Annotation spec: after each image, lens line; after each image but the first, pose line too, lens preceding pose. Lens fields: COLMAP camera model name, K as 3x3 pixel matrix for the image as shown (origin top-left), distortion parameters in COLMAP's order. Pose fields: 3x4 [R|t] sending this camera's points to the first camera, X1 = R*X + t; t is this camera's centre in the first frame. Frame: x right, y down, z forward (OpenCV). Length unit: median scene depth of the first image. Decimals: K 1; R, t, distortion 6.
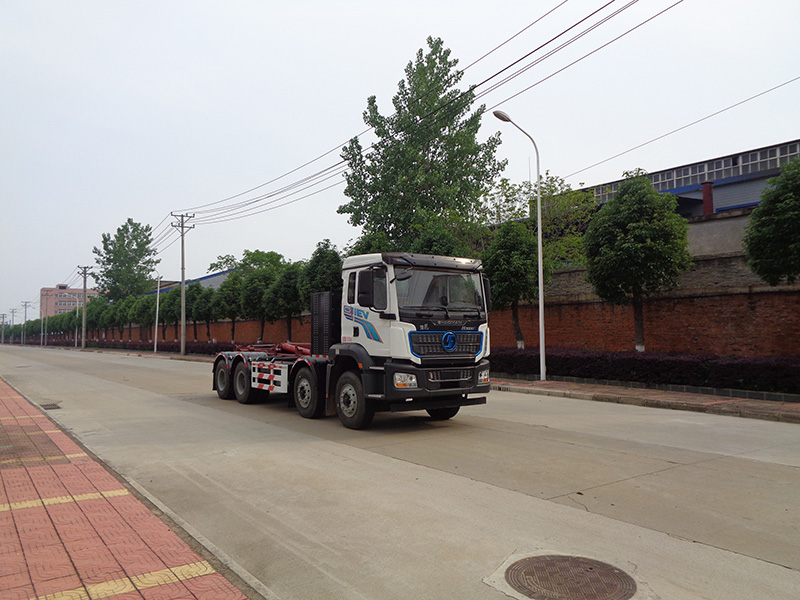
lens RADIAL K [[608.7, 0, 399.6], [0, 608.7, 299.5], [0, 0, 1]] dist [0.008441, 0.008314]
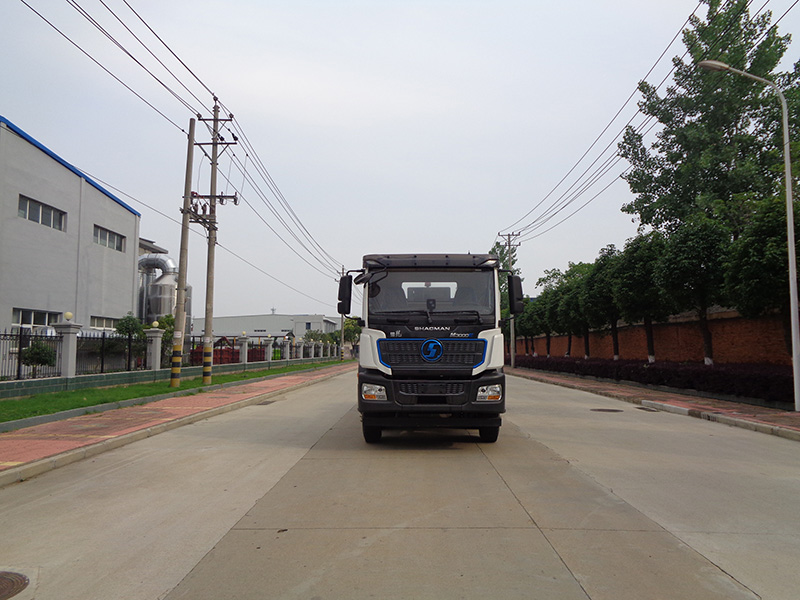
lens RADIAL K [[608.7, 0, 399.6], [0, 608.7, 299.5], [0, 0, 1]] dist [0.008441, 0.008314]
pose [[0.808109, -0.041733, -0.587553, 0.551878], [0.026552, 0.999054, -0.034443, 0.024123], [0.588434, 0.012233, 0.808452, 0.257252]]
